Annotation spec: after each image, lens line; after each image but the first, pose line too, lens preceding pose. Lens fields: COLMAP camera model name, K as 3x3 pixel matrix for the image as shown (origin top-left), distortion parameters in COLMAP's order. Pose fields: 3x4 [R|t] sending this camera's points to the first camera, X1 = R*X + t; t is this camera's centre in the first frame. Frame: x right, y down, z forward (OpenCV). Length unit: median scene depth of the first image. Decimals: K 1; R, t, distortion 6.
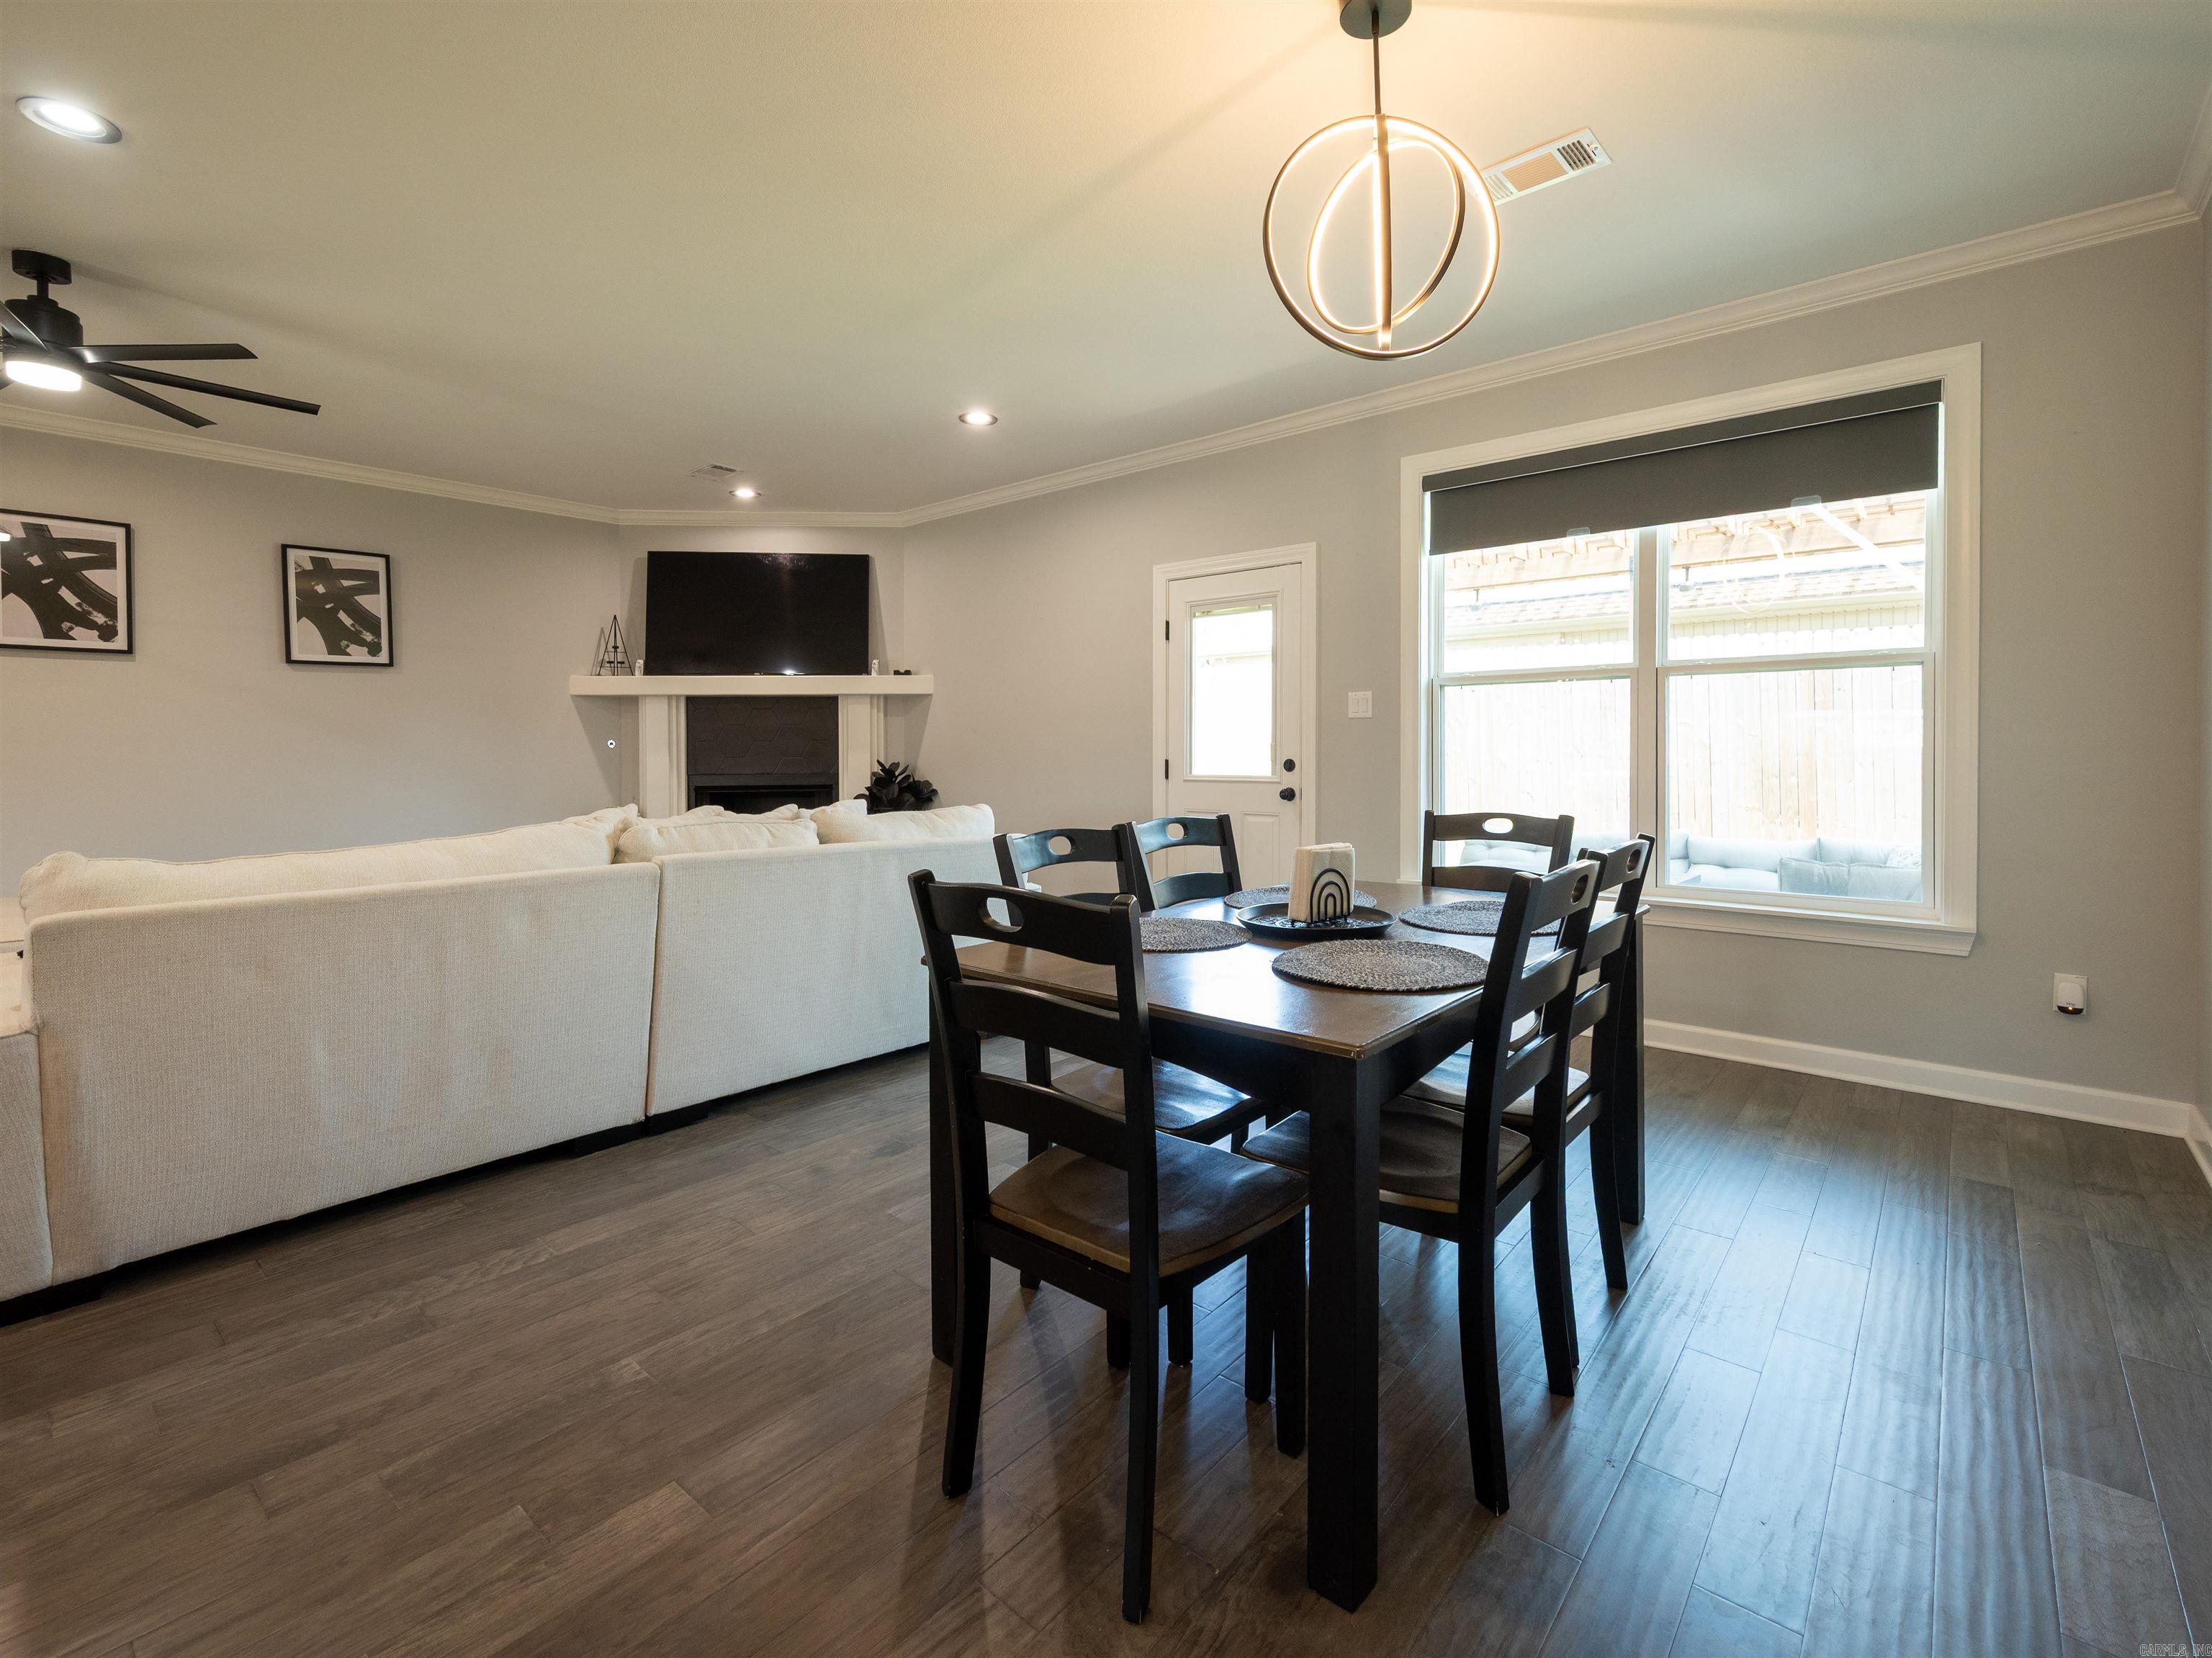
lens RADIAL K [[1019.3, 0, 1108.1], [0, 1019.3, 761.2], [0, 0, 1]] dist [-0.001303, -0.000519]
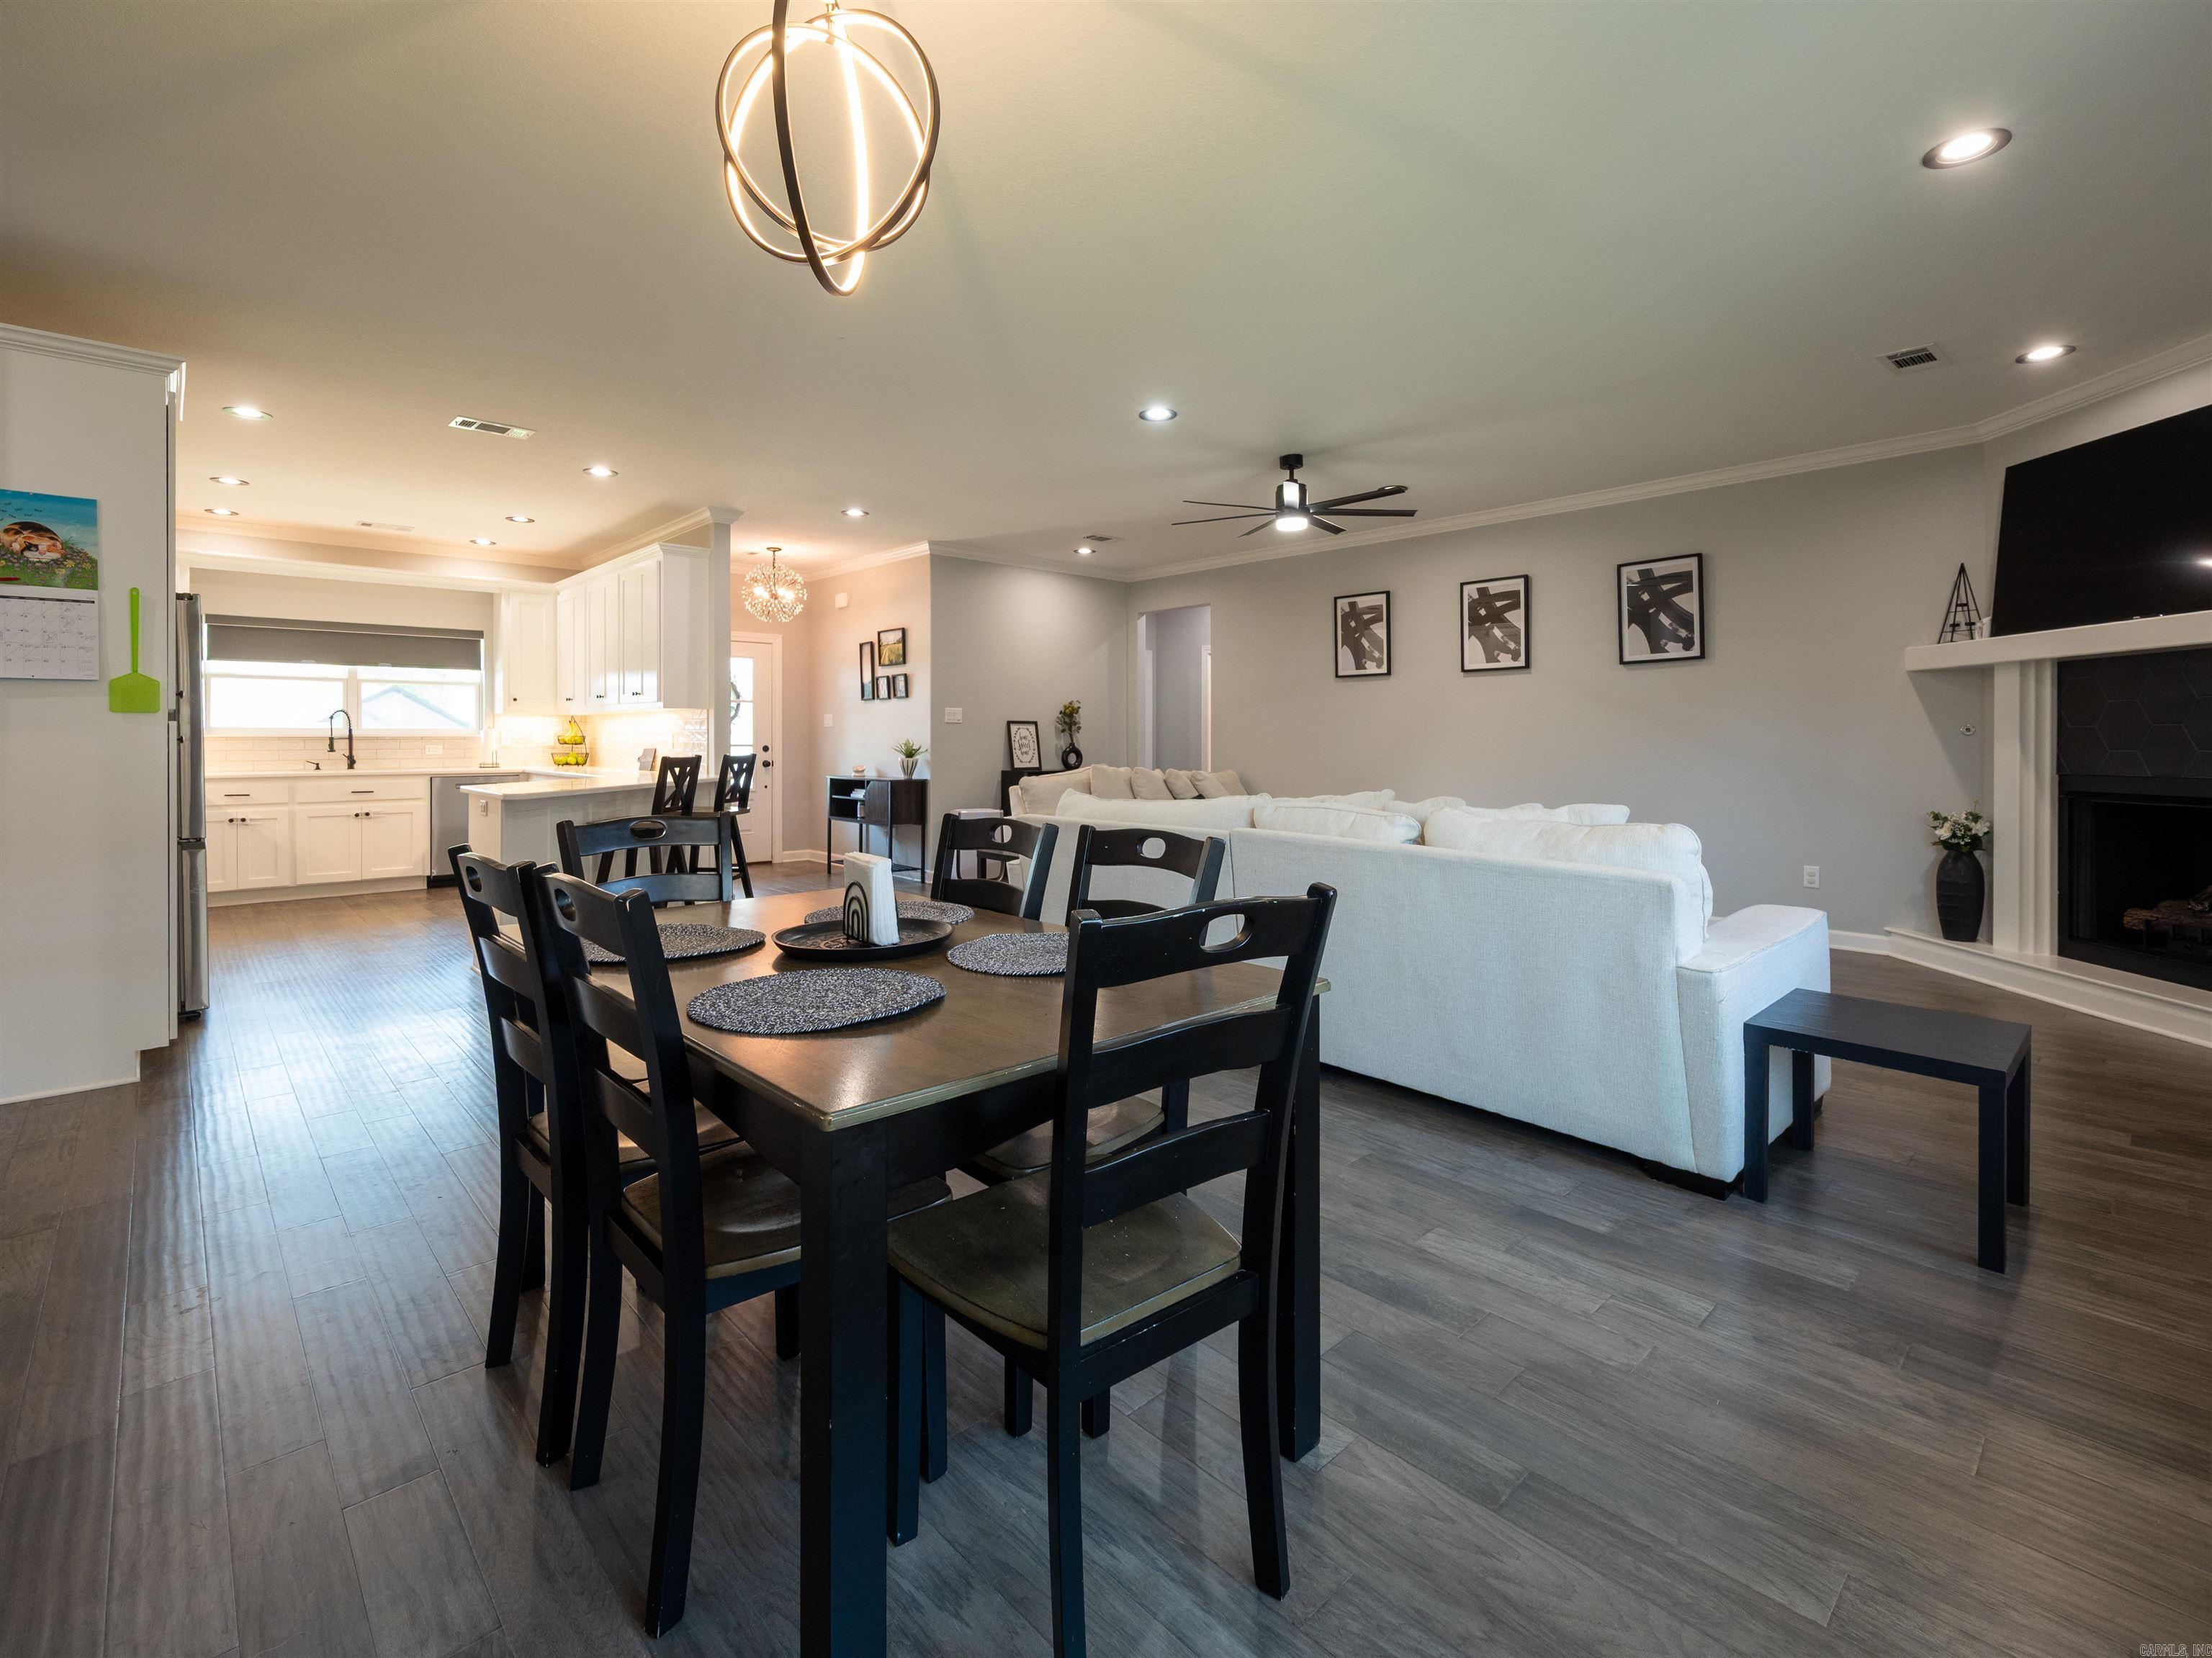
lens RADIAL K [[1032.7, 0, 1108.7], [0, 1032.7, 732.4], [0, 0, 1]] dist [-0.015788, 0.000157]
pose [[-0.127193, -0.005225, -0.991864, 0.432400], [-0.007162, 0.999965, -0.004349, -0.008050], [0.991852, 0.006551, -0.127226, 0.540700]]
